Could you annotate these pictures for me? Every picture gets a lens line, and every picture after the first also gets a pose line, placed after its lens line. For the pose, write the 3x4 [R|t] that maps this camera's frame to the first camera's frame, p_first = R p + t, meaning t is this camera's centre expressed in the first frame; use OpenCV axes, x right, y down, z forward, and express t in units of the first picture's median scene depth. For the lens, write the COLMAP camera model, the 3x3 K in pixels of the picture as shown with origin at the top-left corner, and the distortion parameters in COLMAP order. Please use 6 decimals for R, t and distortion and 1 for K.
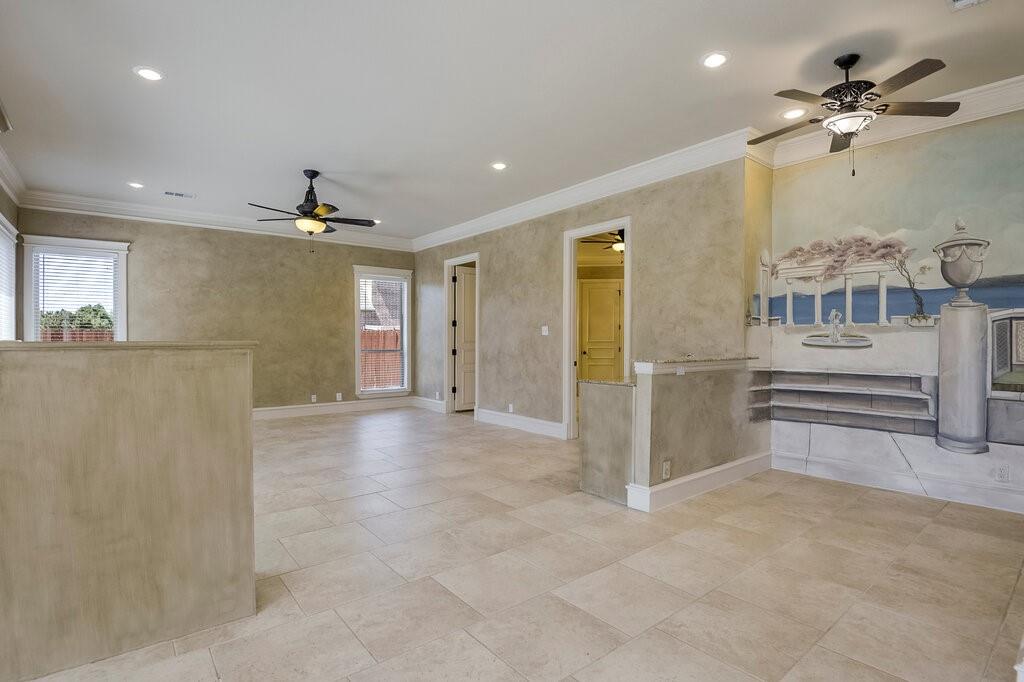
lens RADIAL K [[497.3, 0, 506.9], [0, 497.3, 342.0], [0, 0, 1]] dist [0.000508, -0.026704]
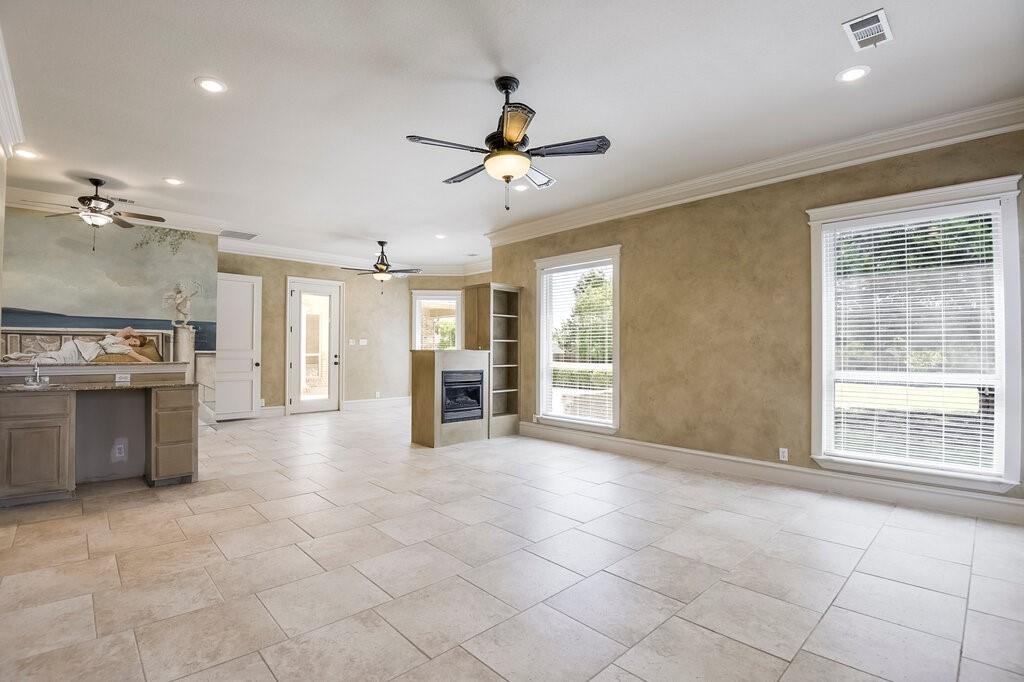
lens RADIAL K [[478.7, 0, 512.0], [0, 478.7, 341.0], [0, 0, 1]] dist [-0.021773, -0.013990]
pose [[-0.995798, -0.008258, -0.091201, -0.248967], [-0.007036, 0.999881, -0.013704, -0.005137], [0.091304, -0.013005, -0.995738, 1.152120]]
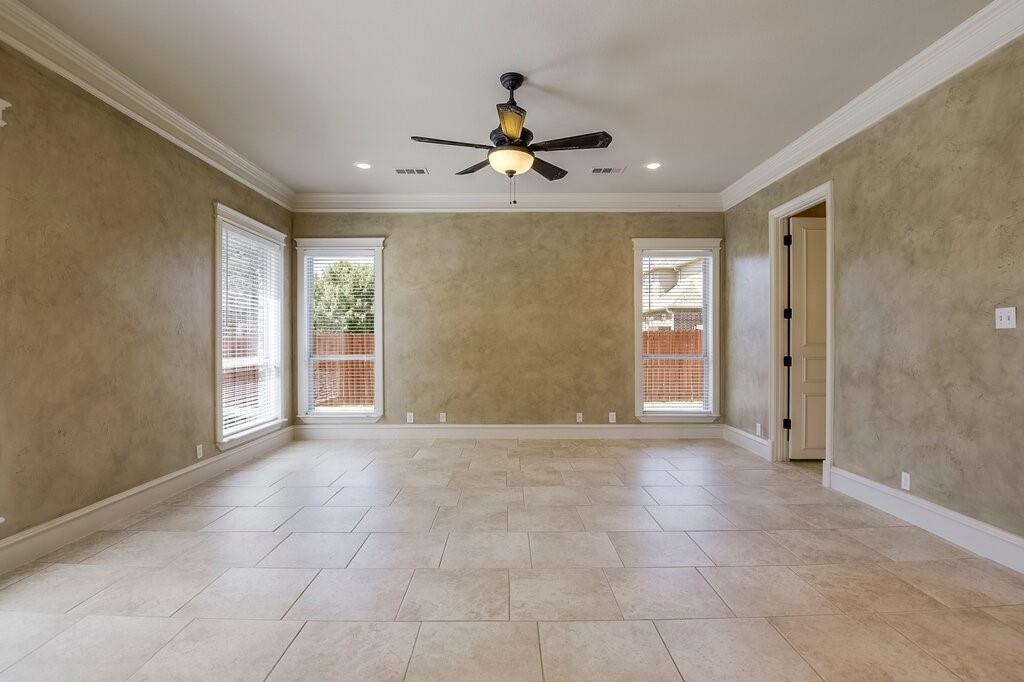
lens RADIAL K [[497.3, 0, 506.9], [0, 497.3, 342.0], [0, 0, 1]] dist [0.000508, -0.026704]
pose [[0.787511, -0.001135, -0.616300, -0.003235], [-0.000573, 0.999997, -0.002573, -0.001098], [0.616300, 0.002379, 0.787508, 0.359187]]
